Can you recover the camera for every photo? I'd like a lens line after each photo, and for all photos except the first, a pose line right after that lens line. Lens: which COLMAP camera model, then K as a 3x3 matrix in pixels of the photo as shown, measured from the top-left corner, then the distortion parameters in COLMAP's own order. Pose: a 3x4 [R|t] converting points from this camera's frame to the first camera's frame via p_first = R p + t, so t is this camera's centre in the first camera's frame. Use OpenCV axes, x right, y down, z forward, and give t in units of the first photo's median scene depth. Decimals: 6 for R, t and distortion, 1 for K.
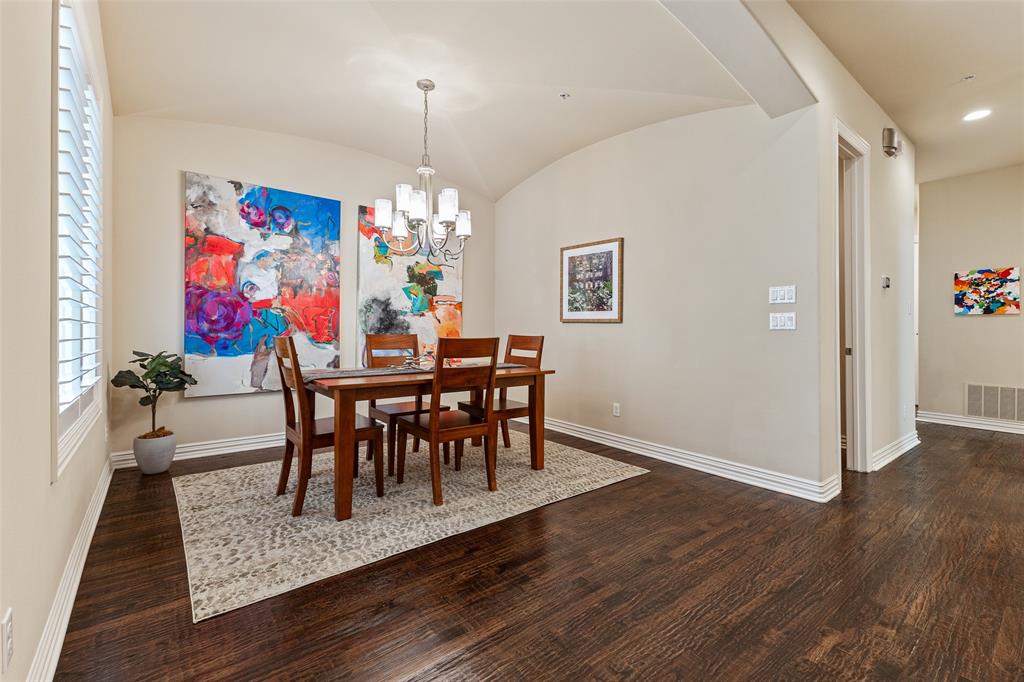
lens RADIAL K [[444.3, 0, 518.7], [0, 444.3, 332.7], [0, 0, 1]] dist [-0.001203, 0.000165]
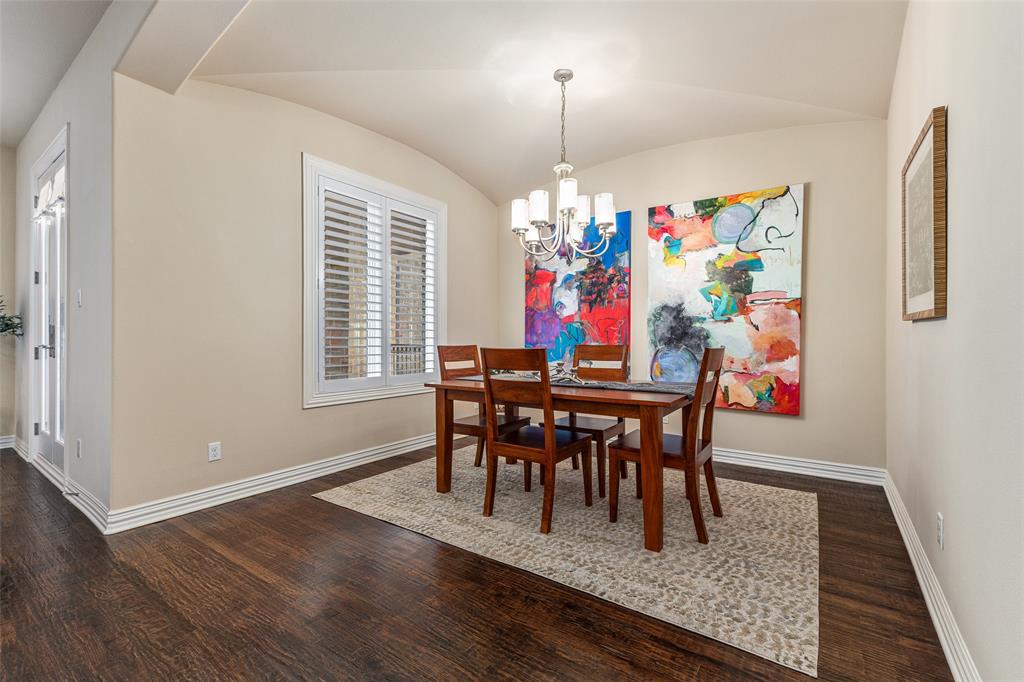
lens RADIAL K [[444.3, 0, 514.4], [0, 444.3, 343.4], [0, 0, 1]] dist [-0.001203, 0.000165]
pose [[0.269419, -0.000668, -0.963023, 0.469821], [-0.001158, 0.999999, -0.001018, 0.001720], [0.963022, 0.001390, 0.269418, 0.467615]]
